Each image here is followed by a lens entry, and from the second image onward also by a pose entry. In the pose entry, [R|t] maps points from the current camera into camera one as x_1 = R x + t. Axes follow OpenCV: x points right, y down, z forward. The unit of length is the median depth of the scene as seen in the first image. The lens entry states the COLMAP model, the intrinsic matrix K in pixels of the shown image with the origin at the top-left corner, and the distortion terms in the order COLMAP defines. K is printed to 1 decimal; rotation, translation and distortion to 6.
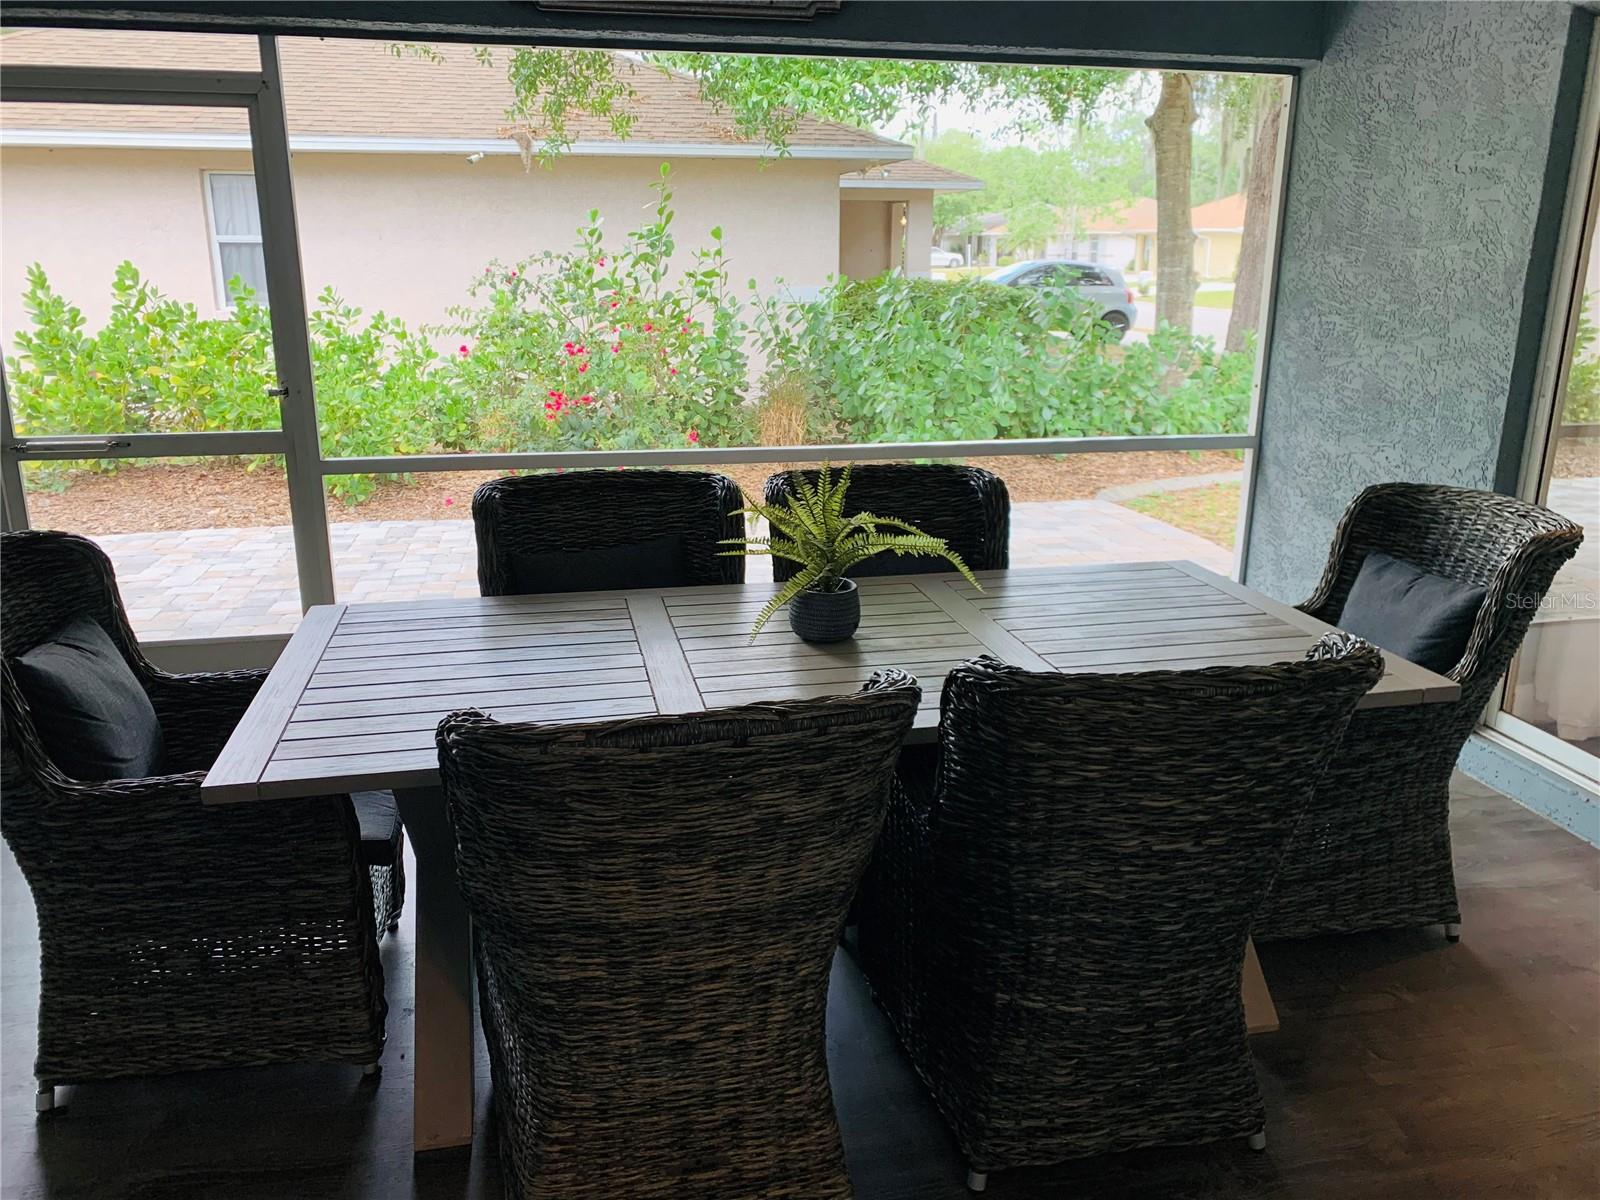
lens RADIAL K [[1223.5, 0, 806.3], [0, 1223.5, 612.2], [0, 0, 1]] dist [0.031900, -0.031199]
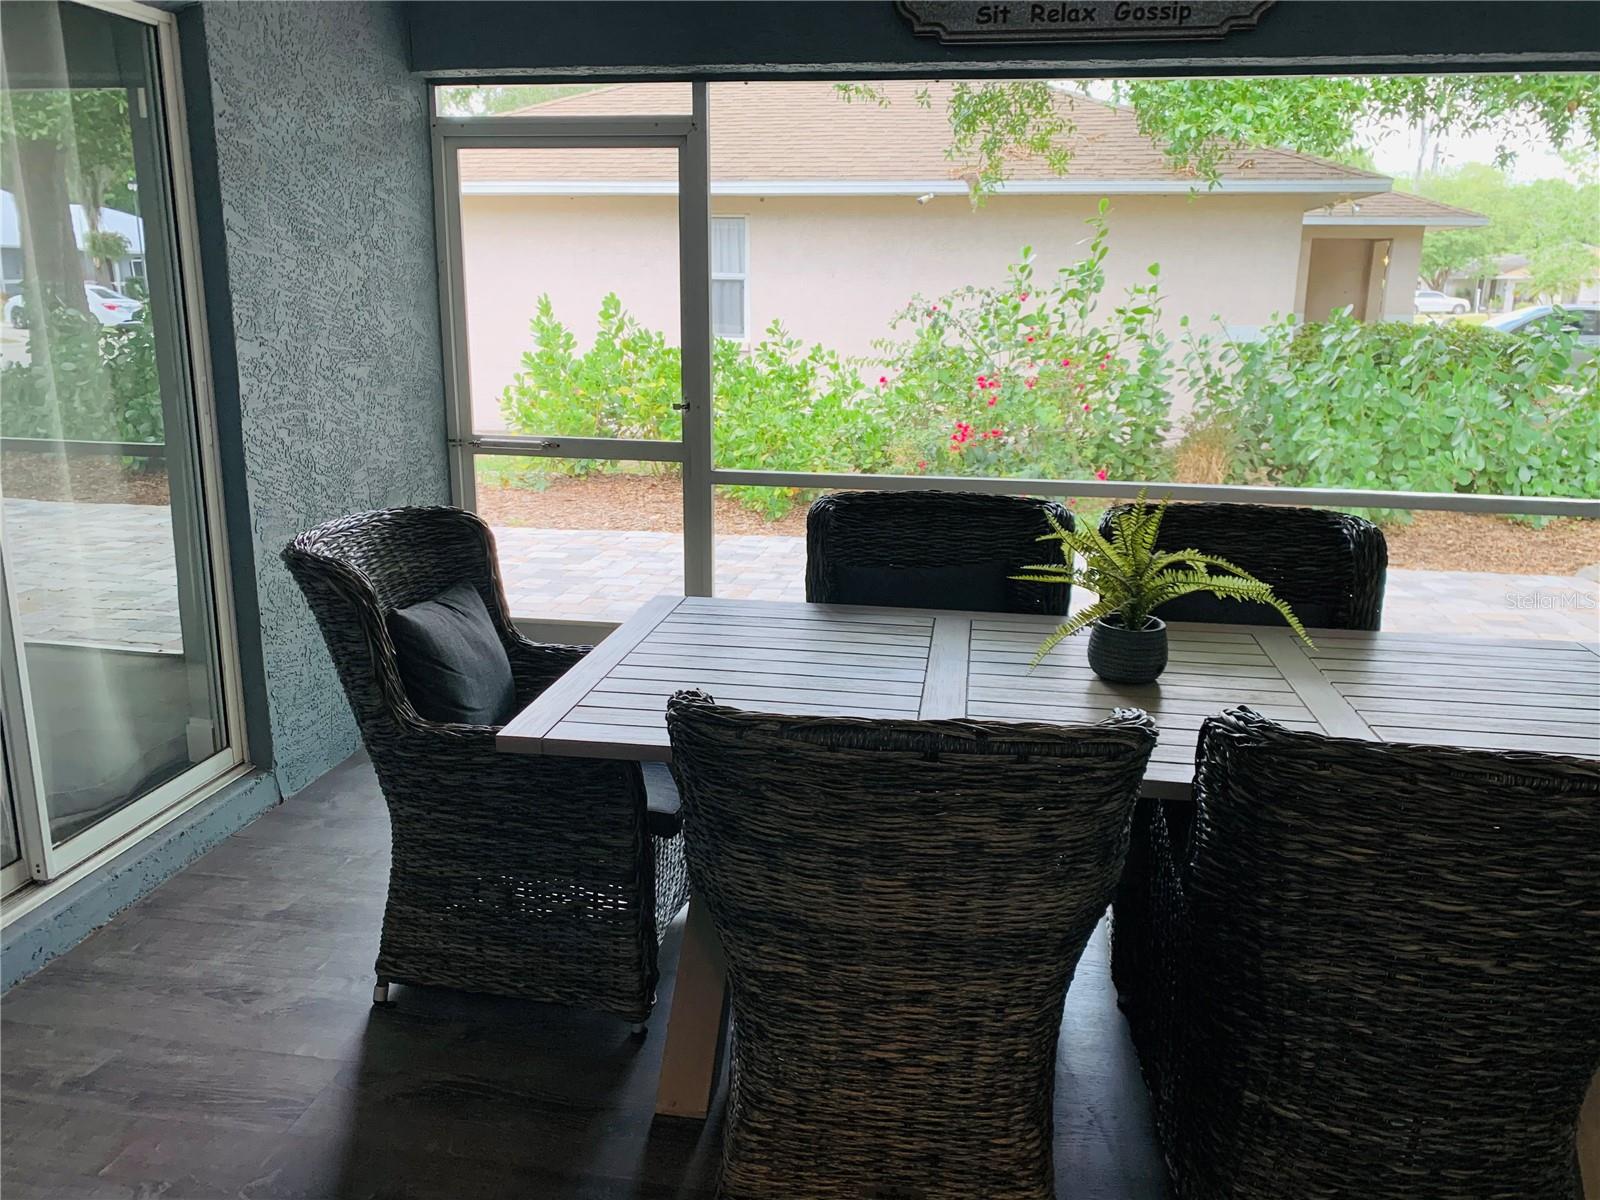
lens RADIAL K [[1223.5, 0, 803.1], [0, 1223.5, 610.1], [0, 0, 1]] dist [0.031900, -0.031199]
pose [[0.934214, 0.099168, -0.342653, 0.097995], [-0.110604, 0.993767, -0.013943, 0.009133], [0.339134, 0.050924, 0.939359, 0.027214]]
